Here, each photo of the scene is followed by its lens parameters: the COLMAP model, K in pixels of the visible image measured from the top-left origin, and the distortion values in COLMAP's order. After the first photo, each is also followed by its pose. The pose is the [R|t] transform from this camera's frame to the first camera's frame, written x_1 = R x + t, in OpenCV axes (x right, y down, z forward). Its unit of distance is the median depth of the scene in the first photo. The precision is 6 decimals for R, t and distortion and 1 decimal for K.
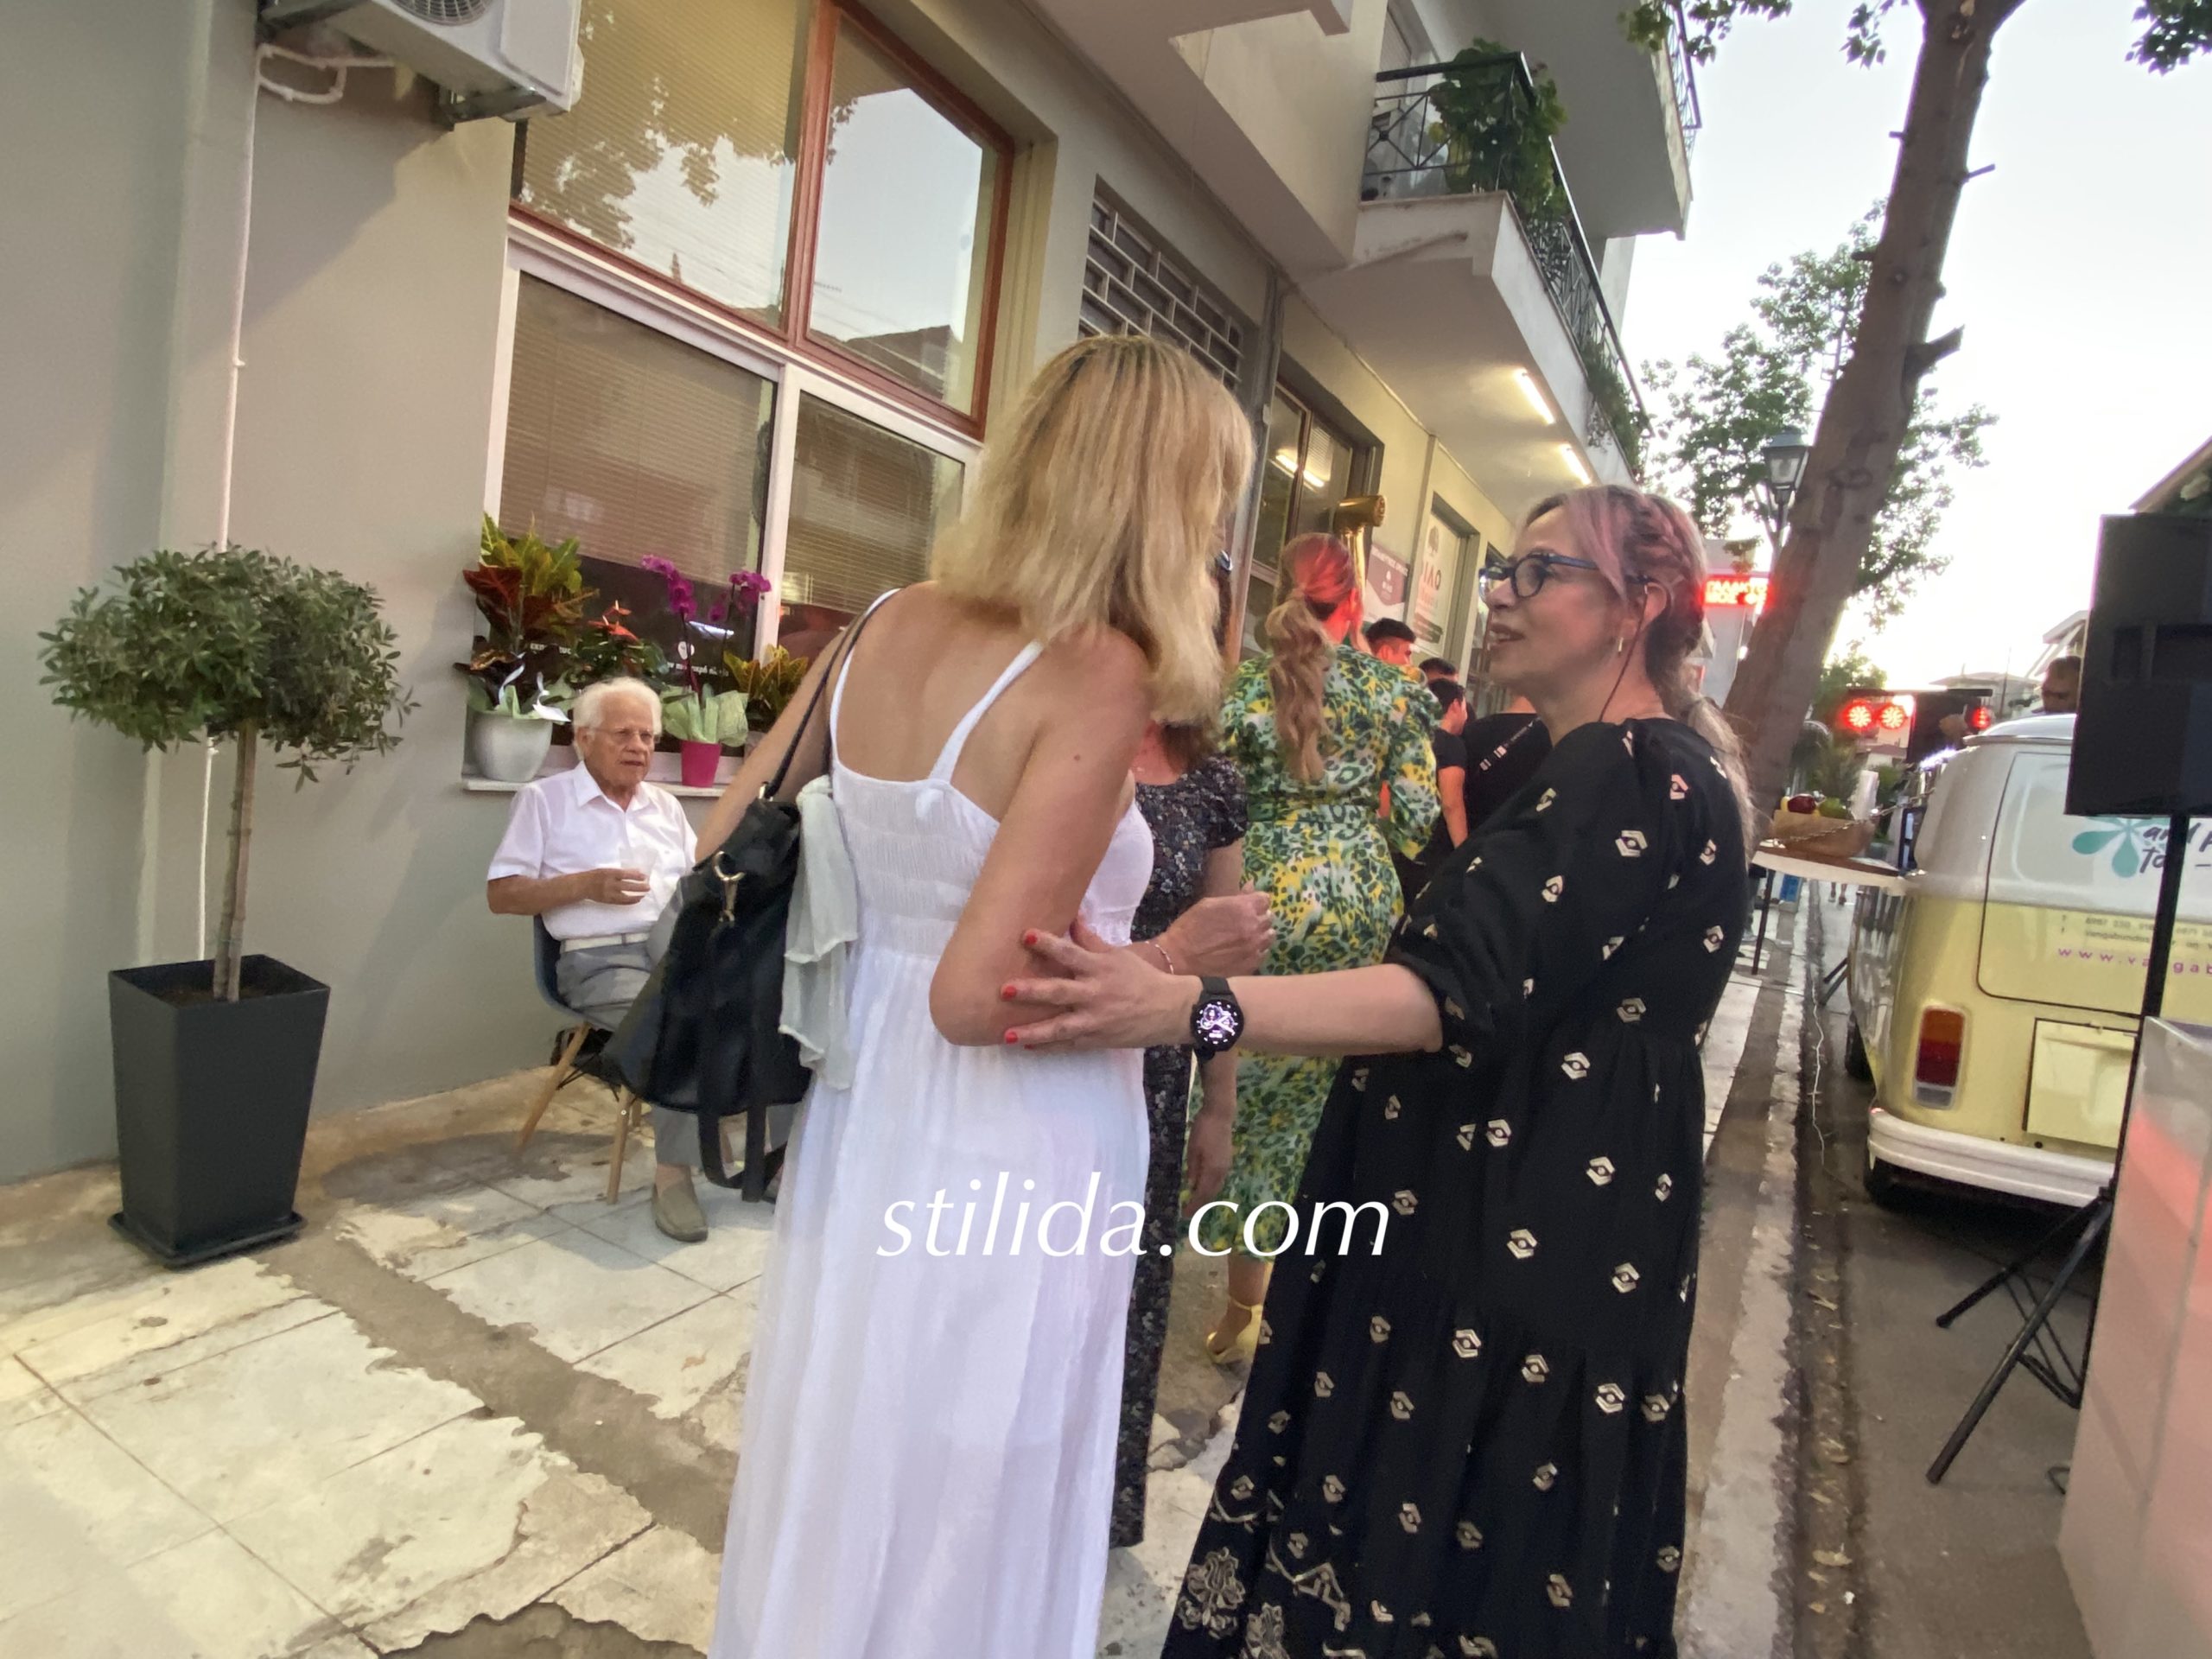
lens RADIAL K [[1260.7, 0, 1064.9], [0, 1260.7, 829.4], [0, 0, 1]] dist [-0.016151, -0.003381]
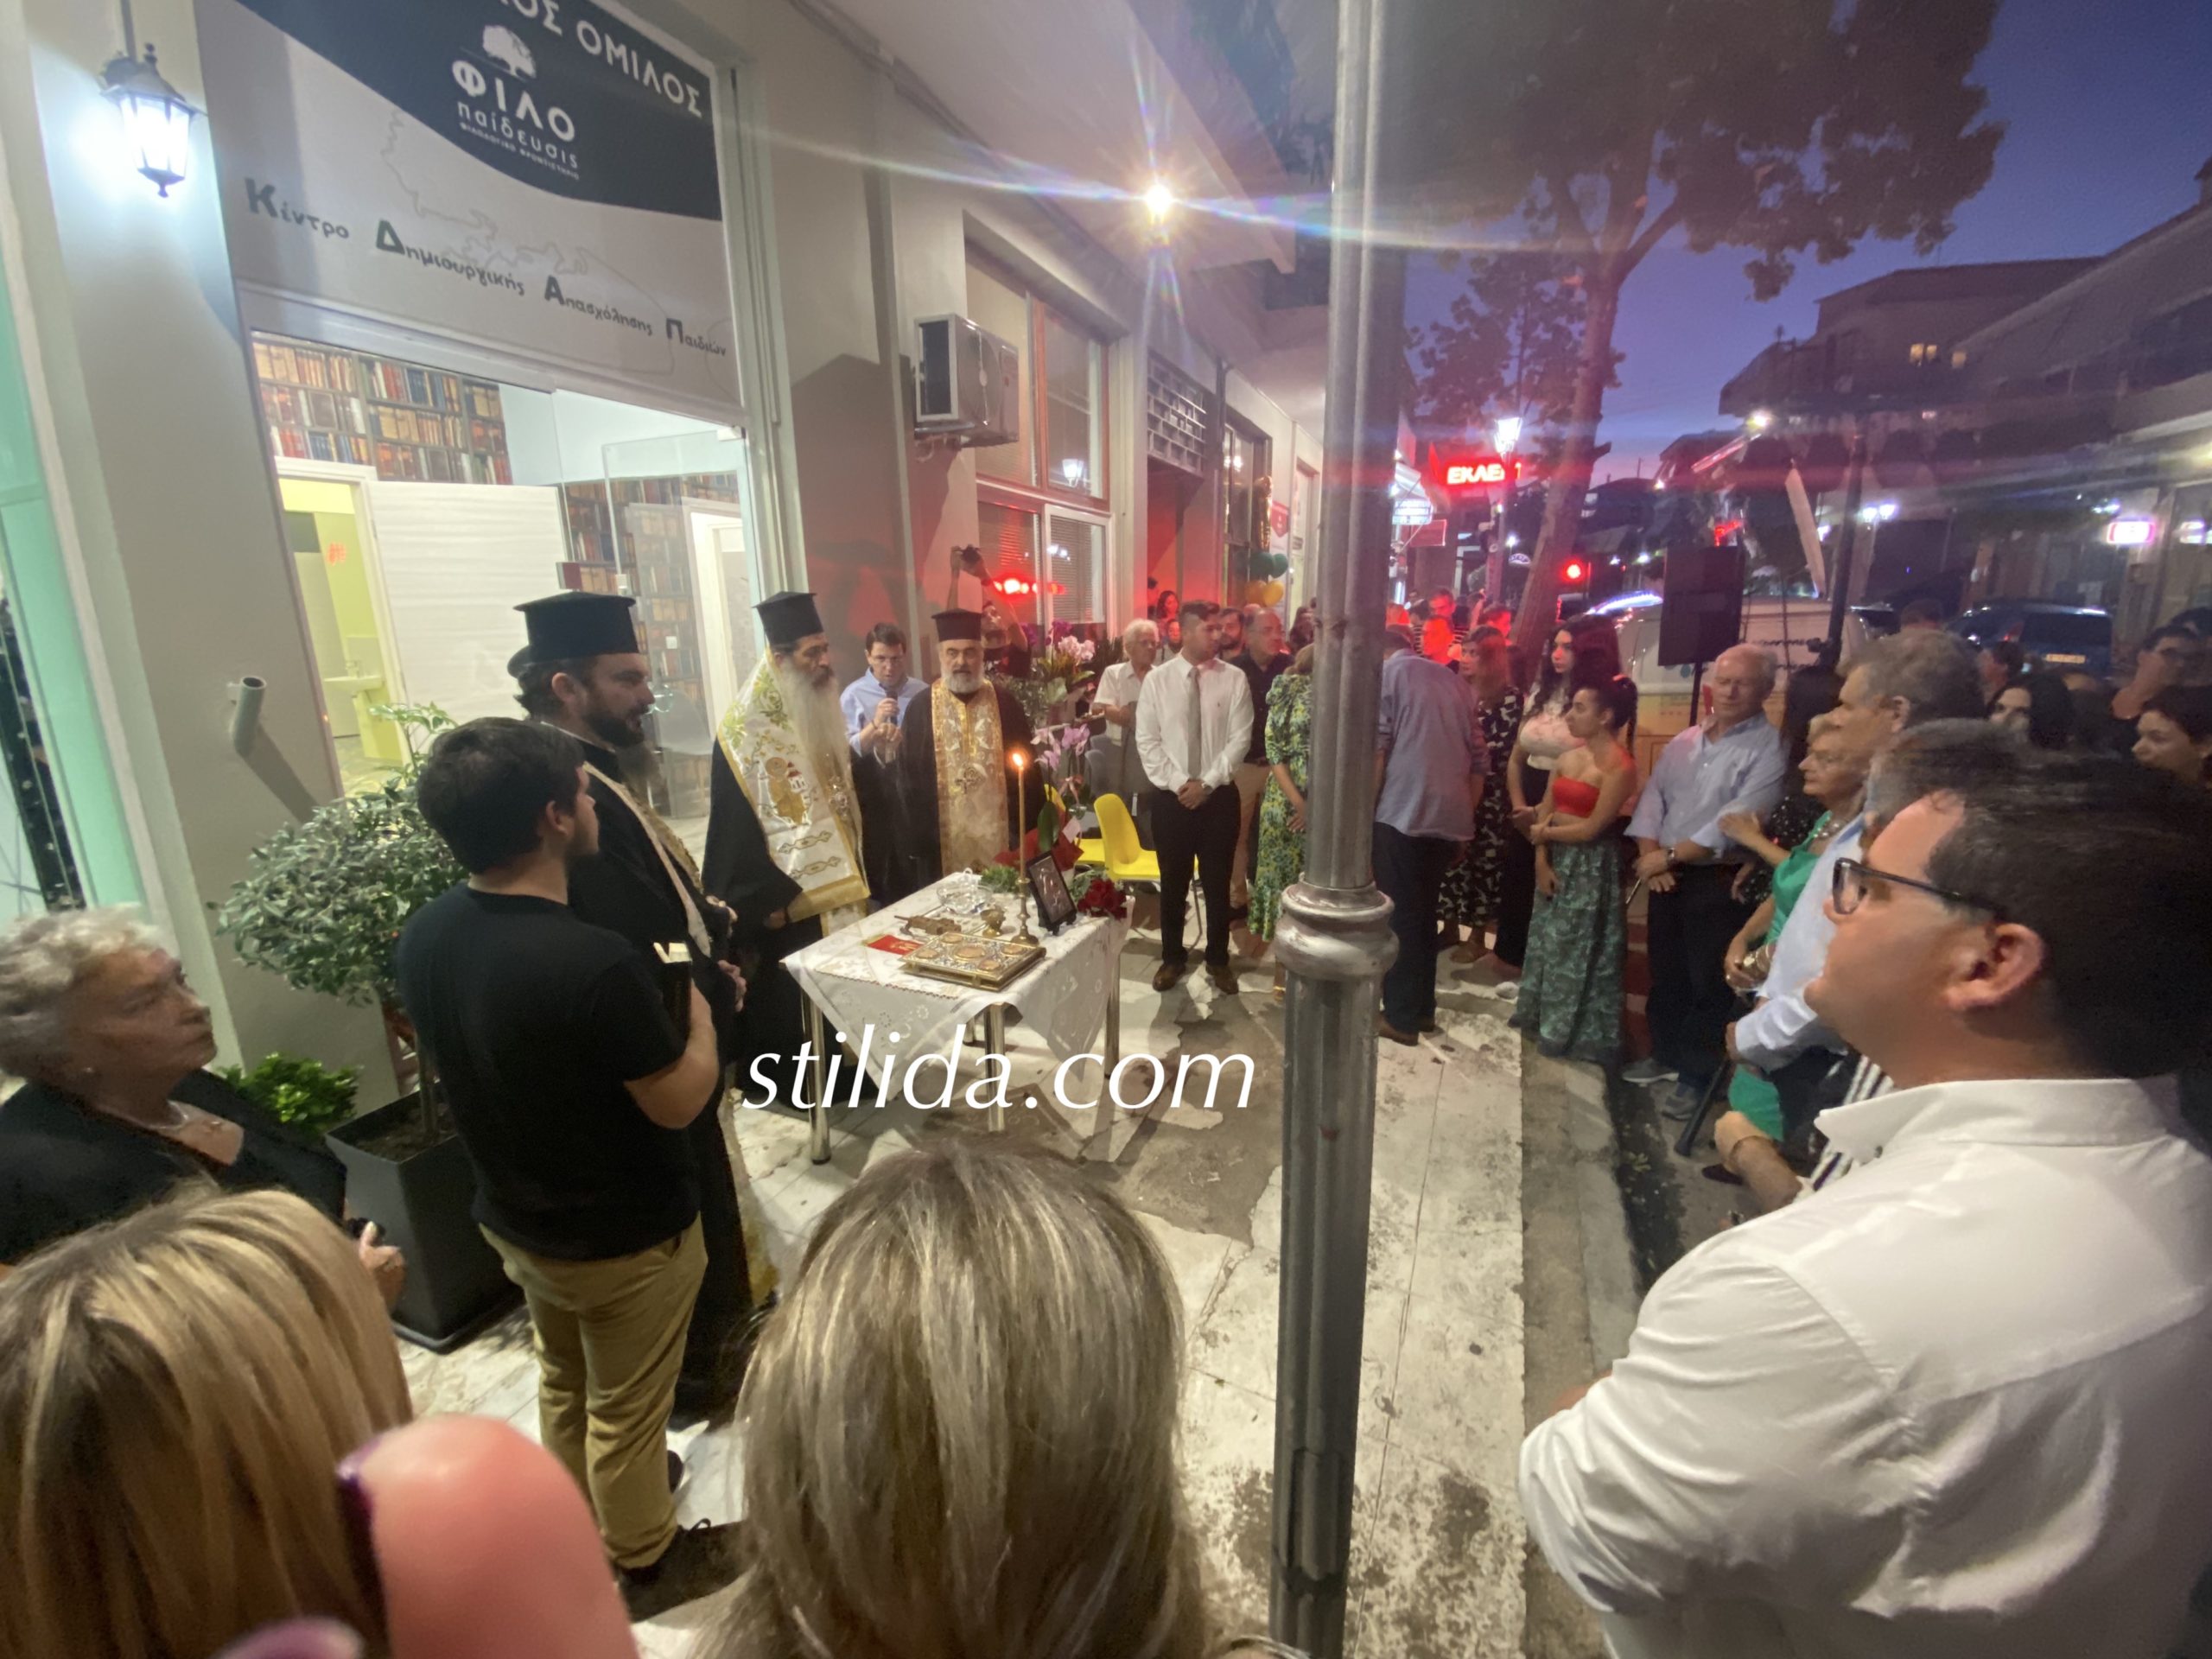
lens RADIAL K [[895.5, 0, 1090.1], [0, 895.5, 843.8], [0, 0, 1]] dist [-0.001984, -0.002523]
pose [[0.984325, -0.153635, 0.086604, -0.266657], [0.133682, 0.970255, 0.201828, -0.094109], [-0.115036, -0.187087, 0.975584, -0.350782]]
